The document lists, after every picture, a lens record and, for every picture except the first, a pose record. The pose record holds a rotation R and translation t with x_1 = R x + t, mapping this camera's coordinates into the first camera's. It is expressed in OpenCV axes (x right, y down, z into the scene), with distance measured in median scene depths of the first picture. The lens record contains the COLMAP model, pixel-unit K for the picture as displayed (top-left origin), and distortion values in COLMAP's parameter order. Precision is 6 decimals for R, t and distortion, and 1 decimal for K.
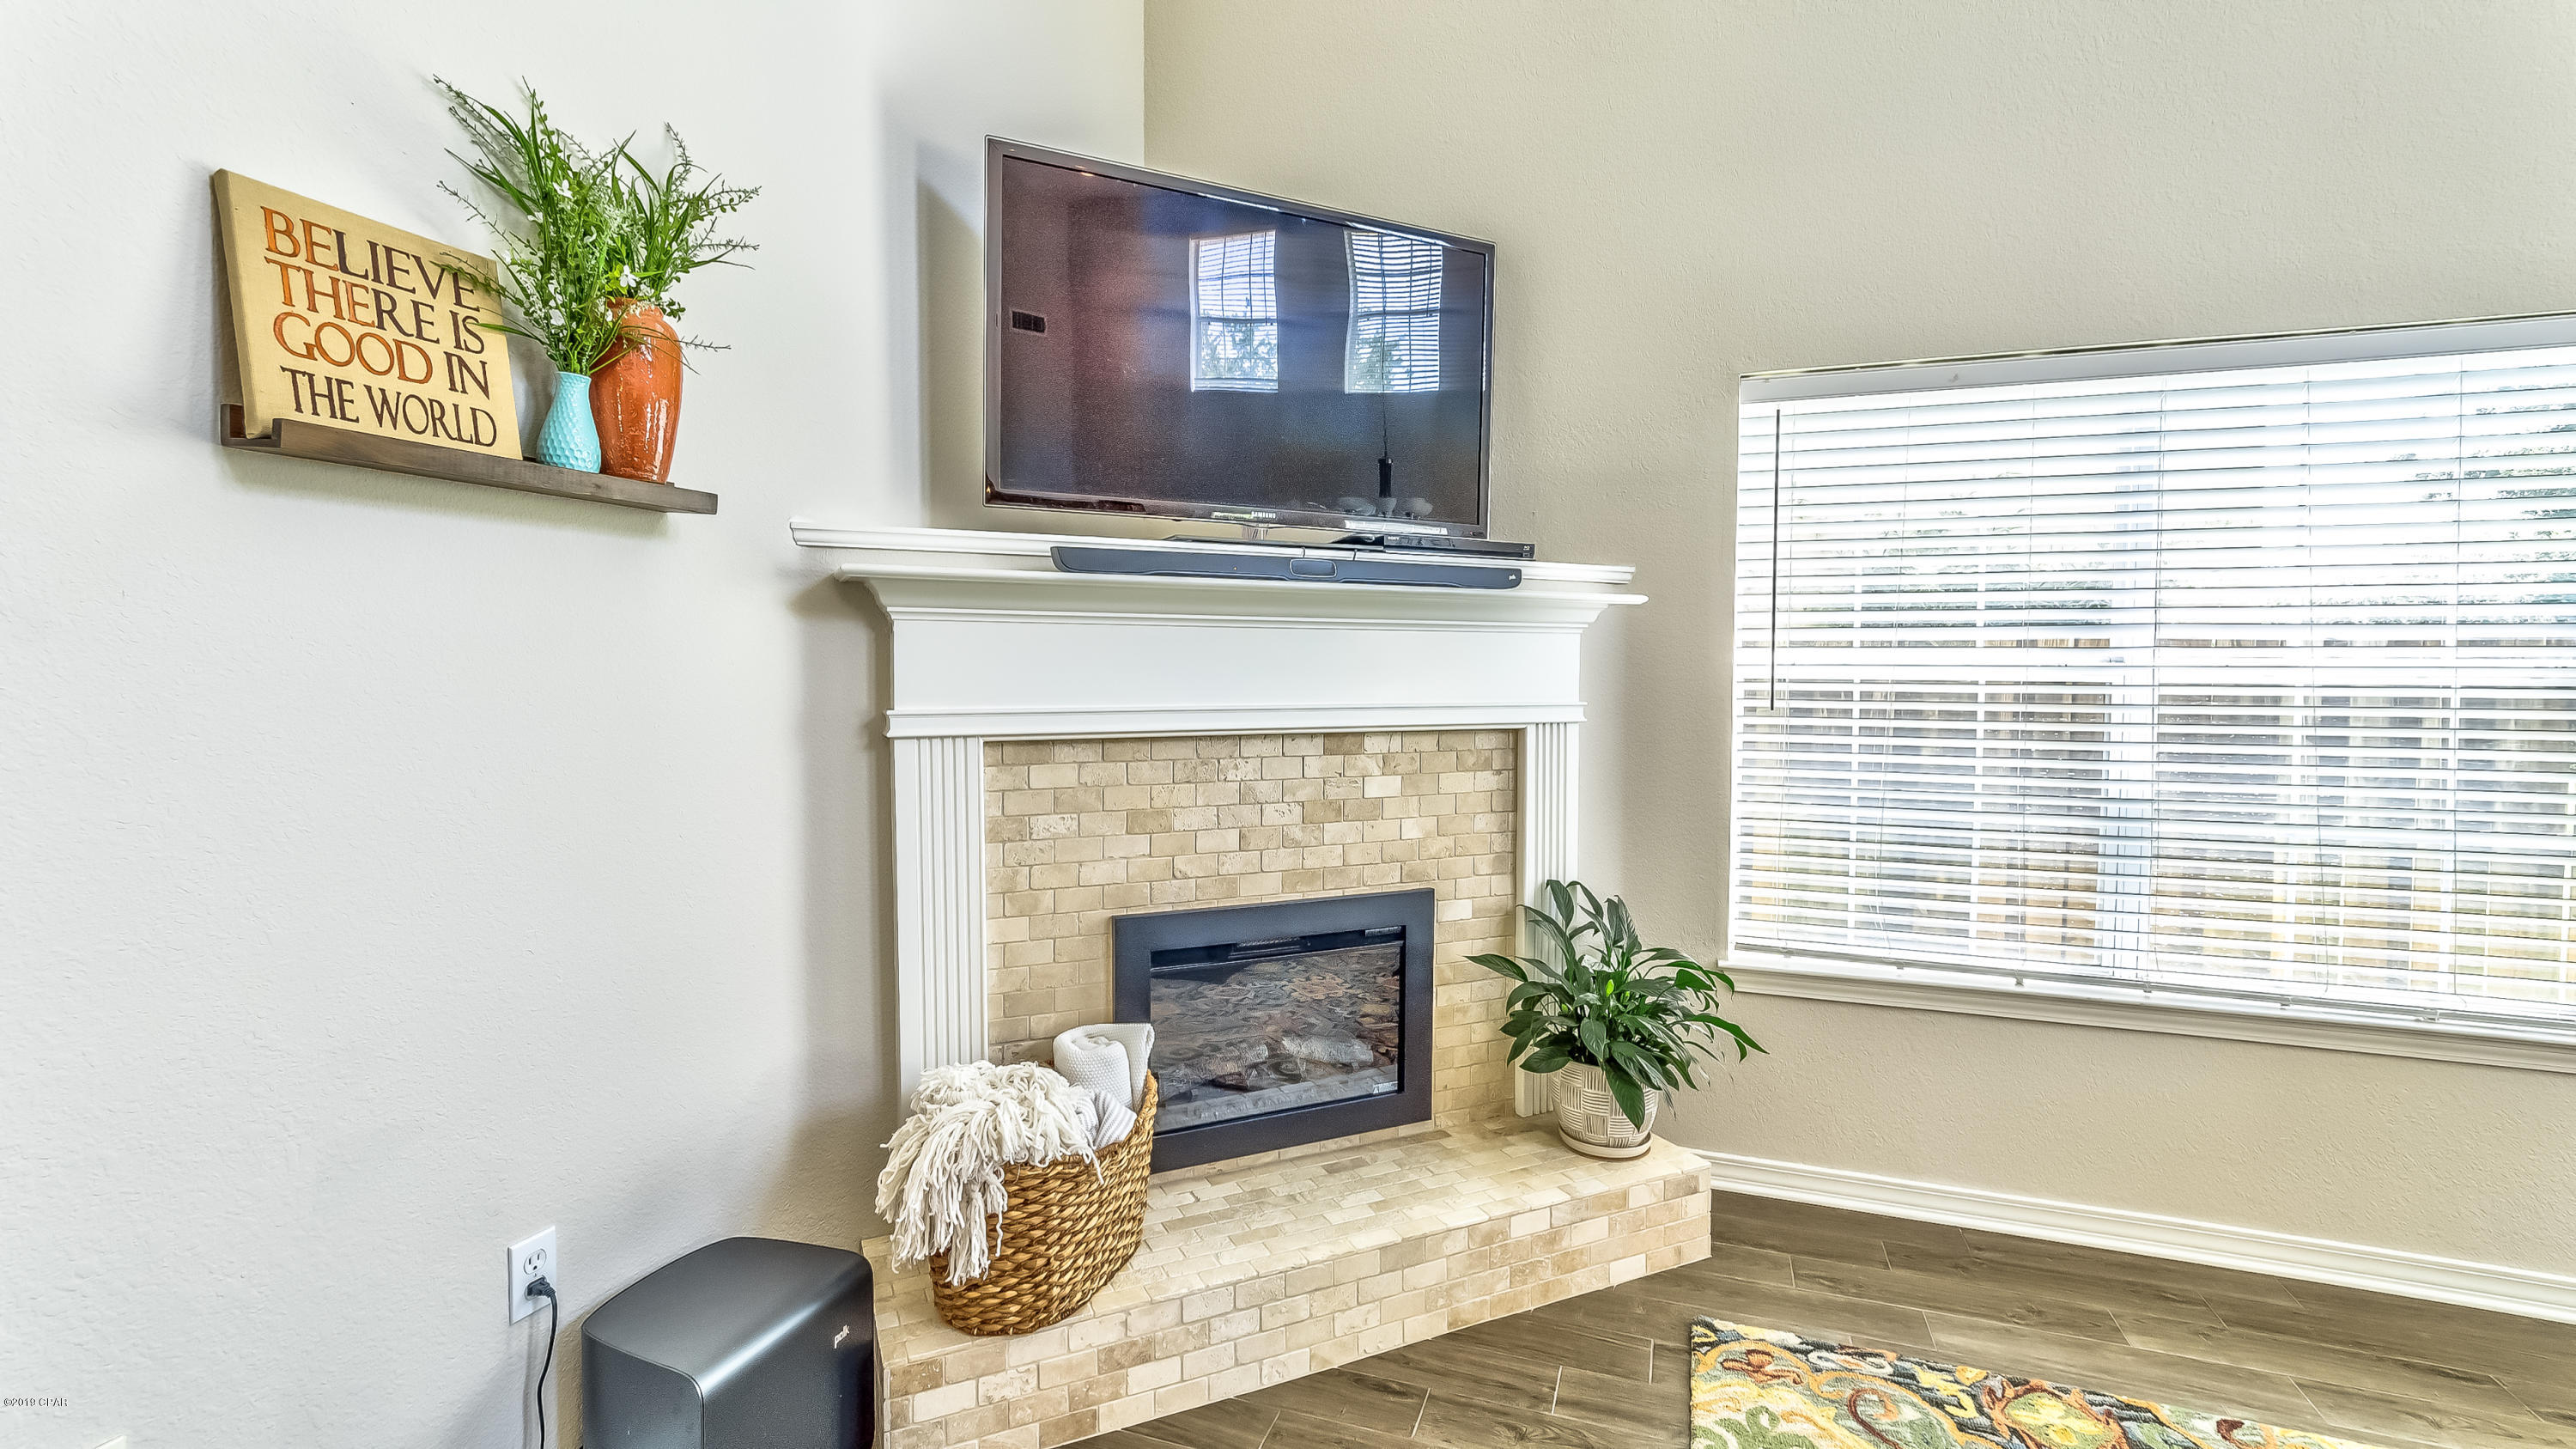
lens RADIAL K [[1144.6, 0, 1281.5], [0, 1144.6, 693.4], [0, 0, 1]] dist [-0.005100, 0.004567]
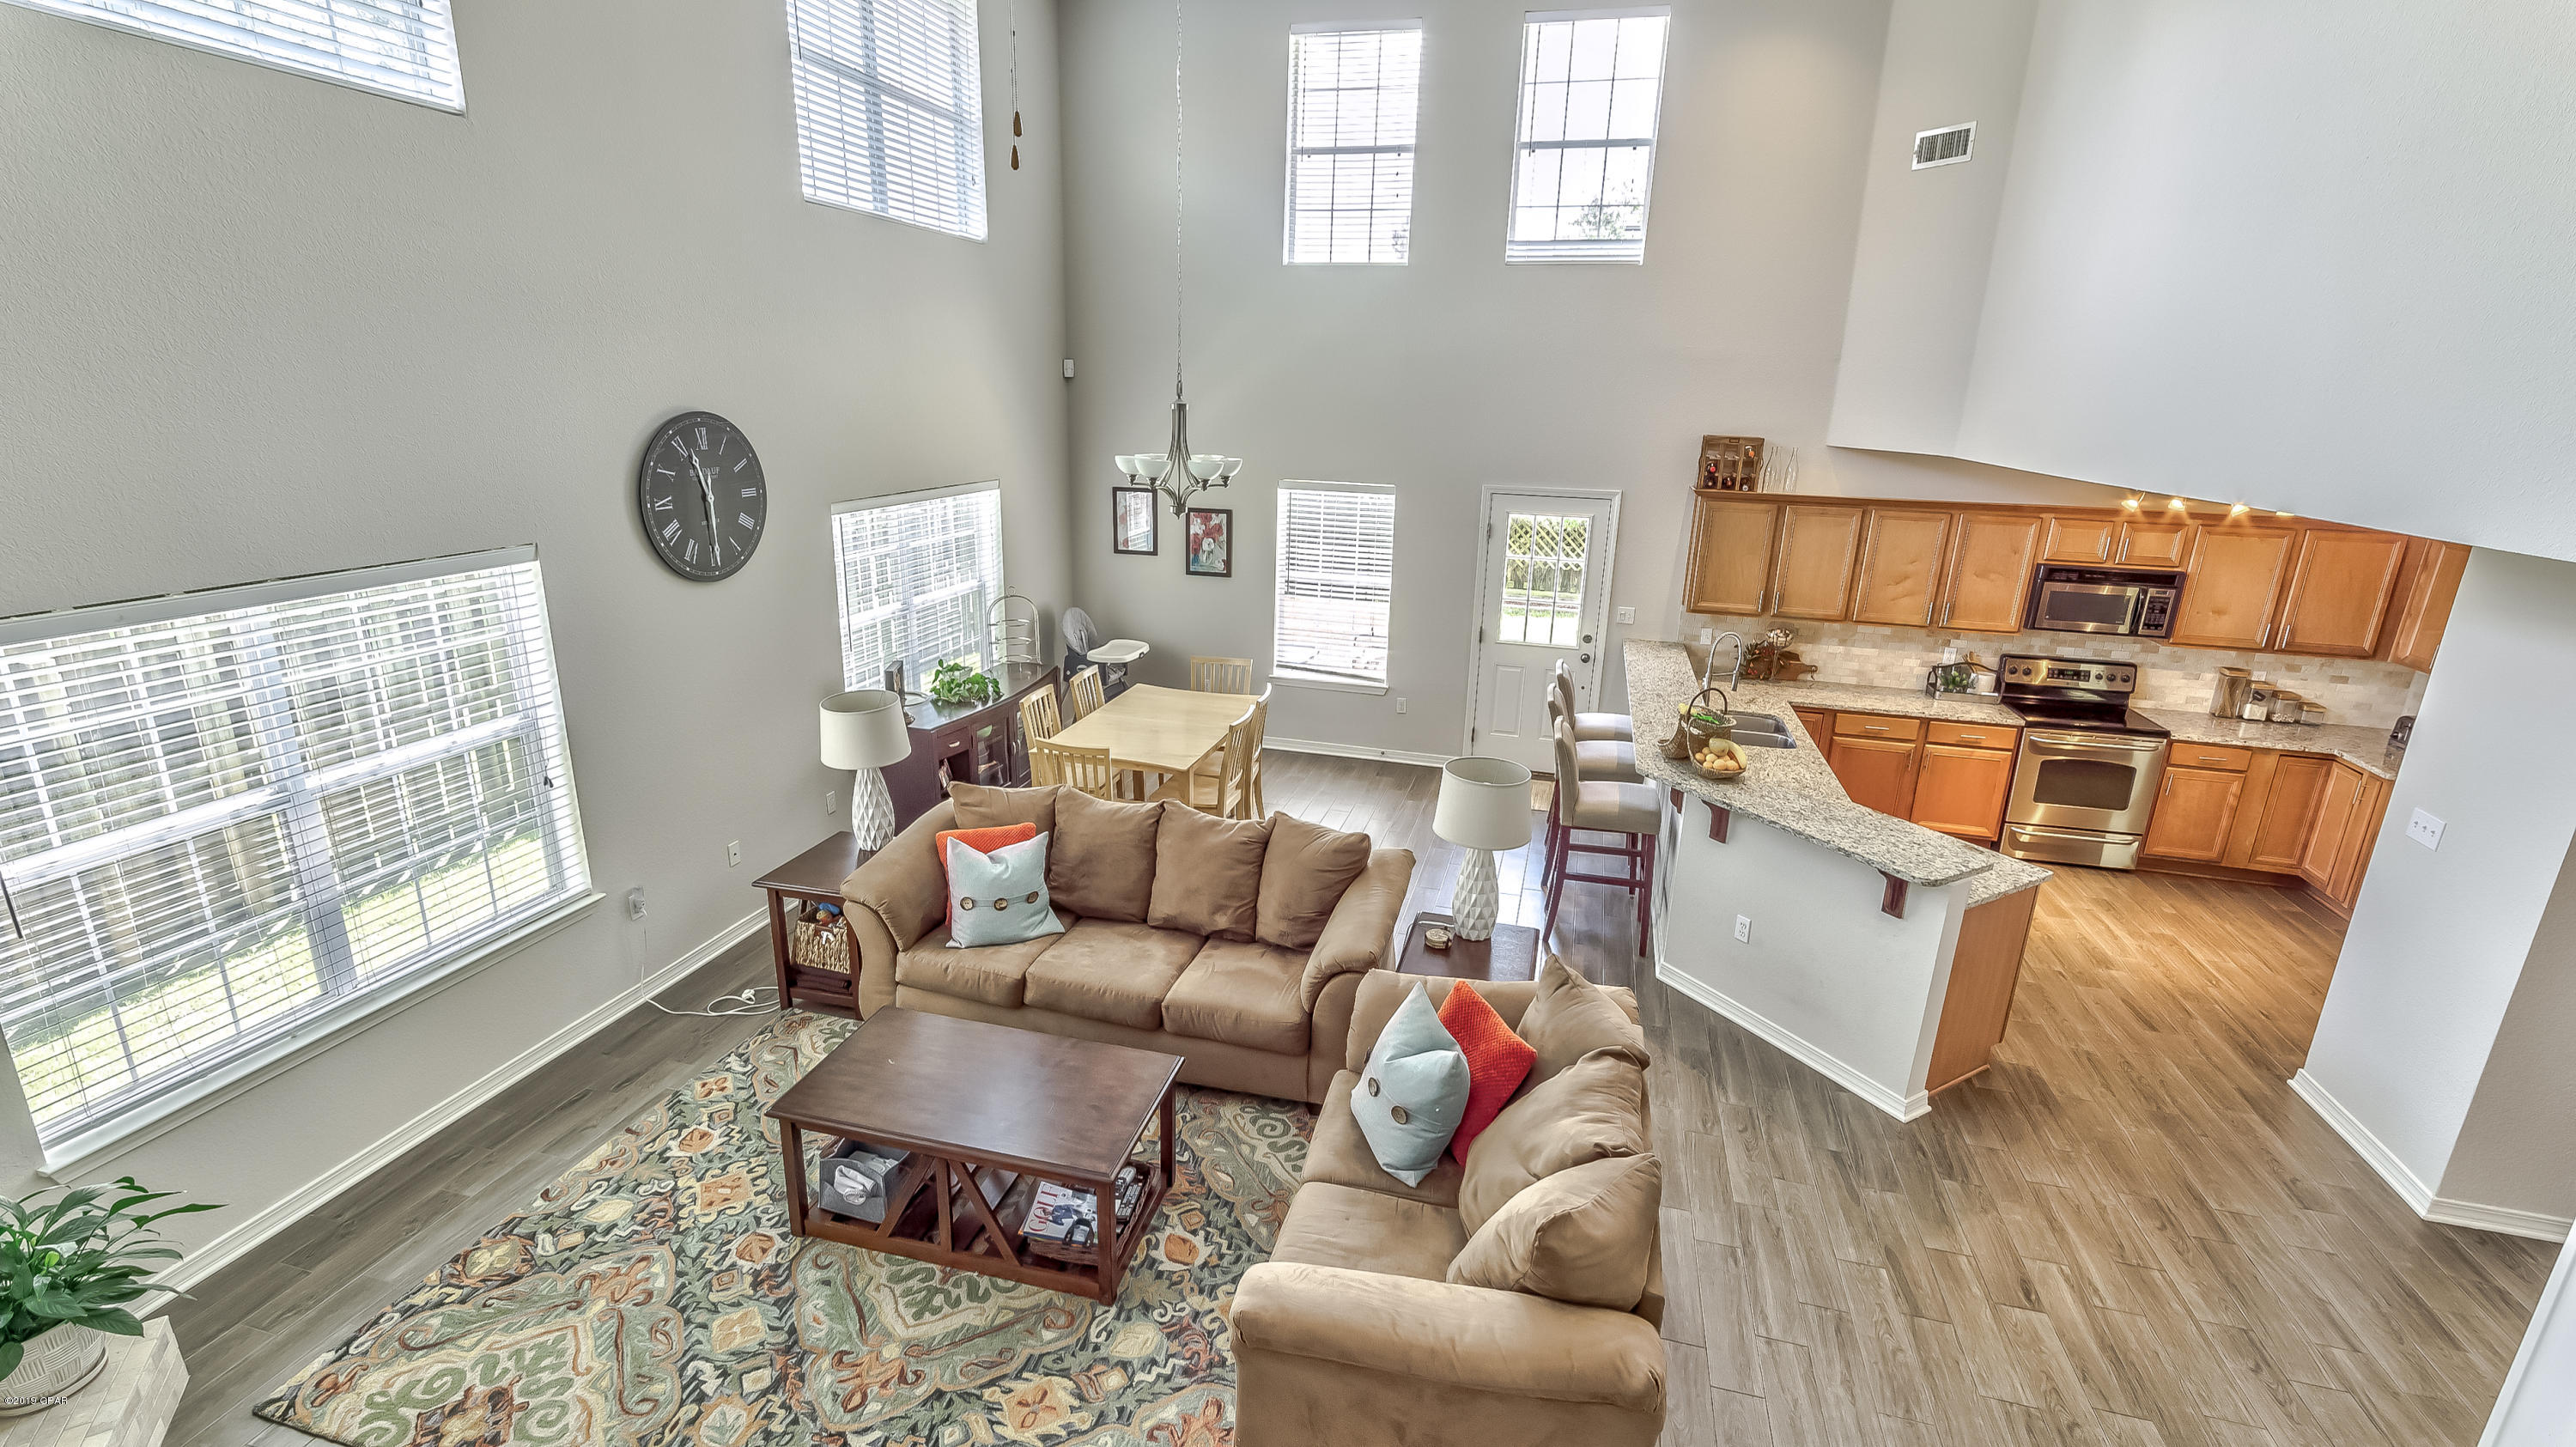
lens RADIAL K [[1144.5, 0, 1288.6], [0, 1144.5, 711.5], [0, 0, 1]] dist [-0.005100, 0.004567]
pose [[-0.083994, -0.284692, 0.954932, -0.678091], [0.003430, 0.958230, 0.285977, -0.526485], [-0.996460, 0.027296, -0.079509, -0.096796]]
